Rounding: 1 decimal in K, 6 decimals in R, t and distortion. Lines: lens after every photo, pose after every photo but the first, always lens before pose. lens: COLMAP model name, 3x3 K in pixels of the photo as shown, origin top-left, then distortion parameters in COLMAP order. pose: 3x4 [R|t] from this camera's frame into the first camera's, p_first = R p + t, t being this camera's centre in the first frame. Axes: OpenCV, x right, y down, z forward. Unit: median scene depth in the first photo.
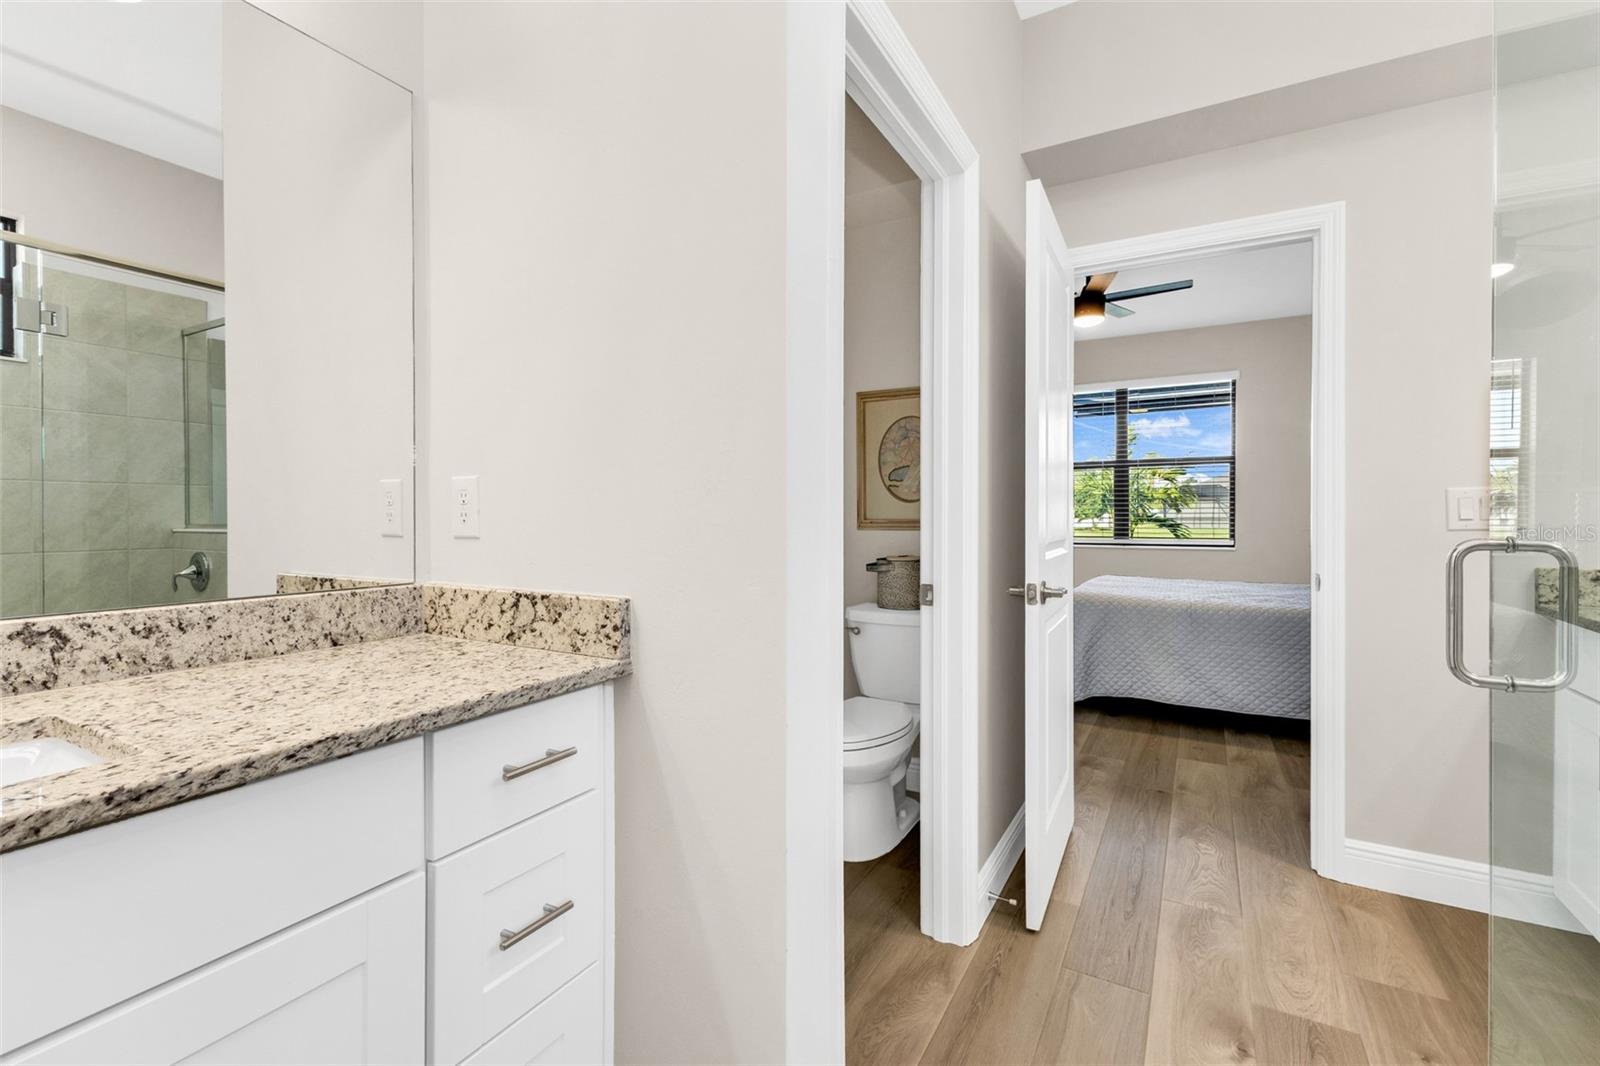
lens RADIAL K [[682.0, 0, 801.5], [0, 682.0, 521.1], [0, 0, 1]] dist [0.009435, 0.000085]
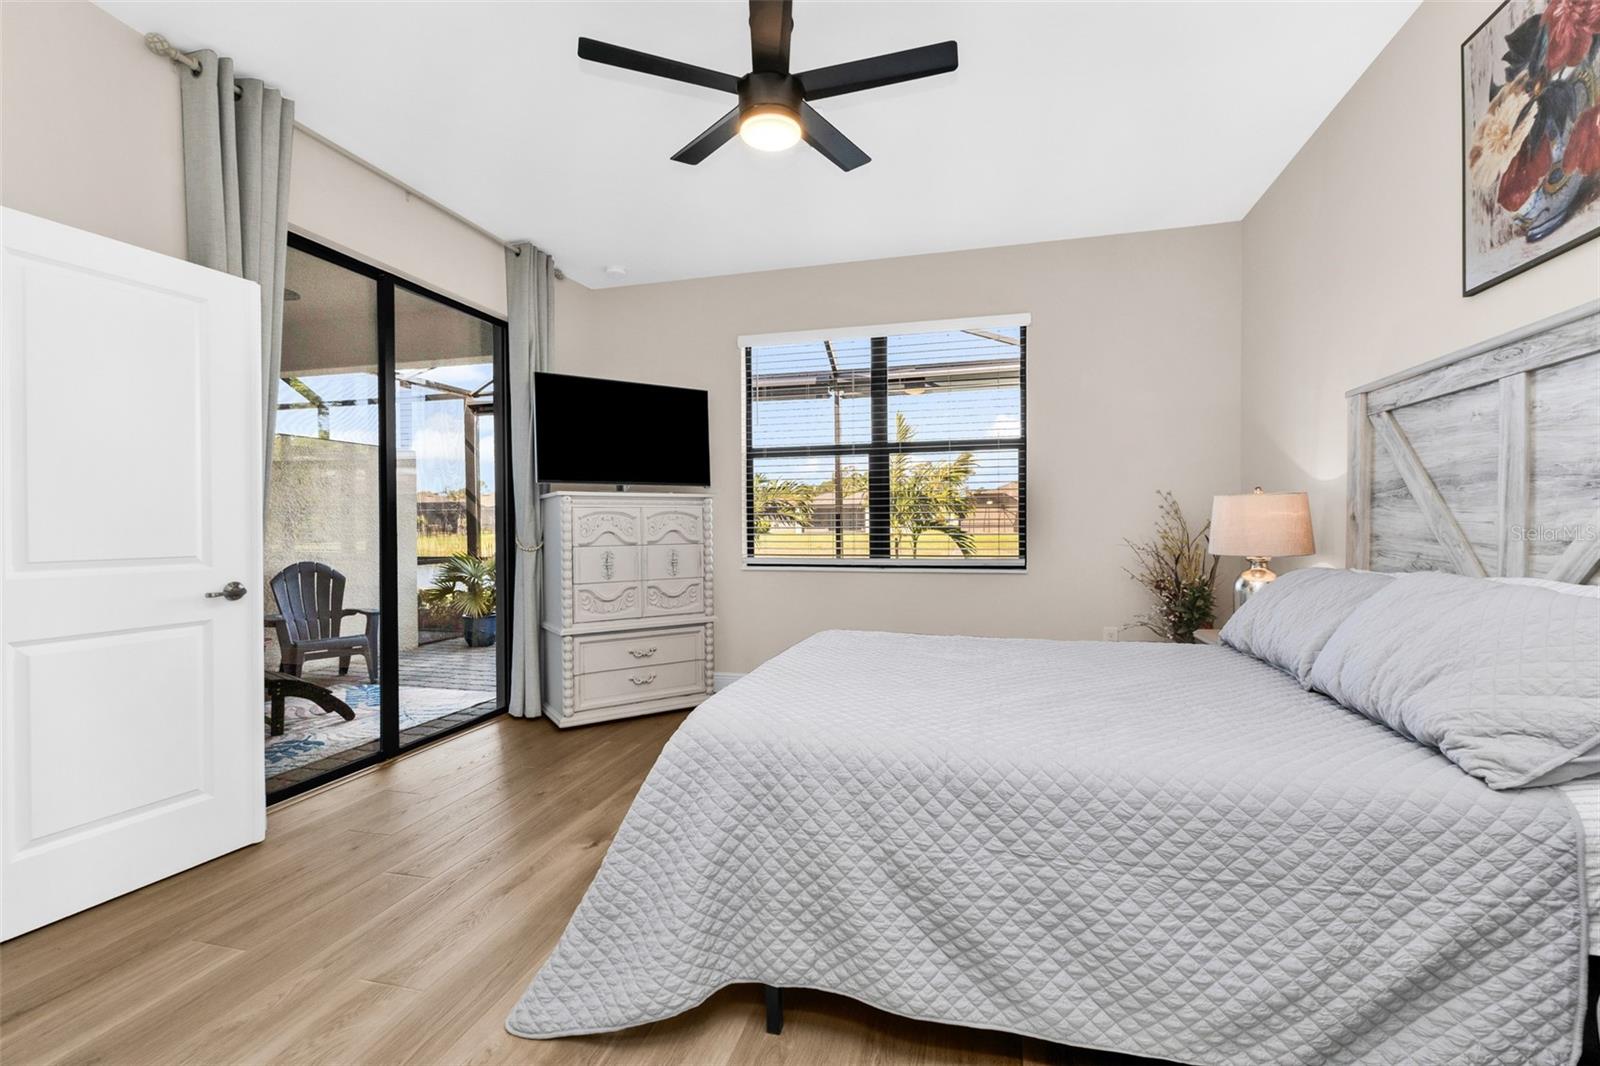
lens RADIAL K [[682.0, 0, 801.5], [0, 682.0, 521.1], [0, 0, 1]] dist [0.009435, 0.000085]
pose [[0.966569, -0.002609, 0.256394, 0.232954], [0.005159, 0.999944, -0.009271, -0.004938], [-0.256355, 0.010283, 0.966528, 0.384466]]
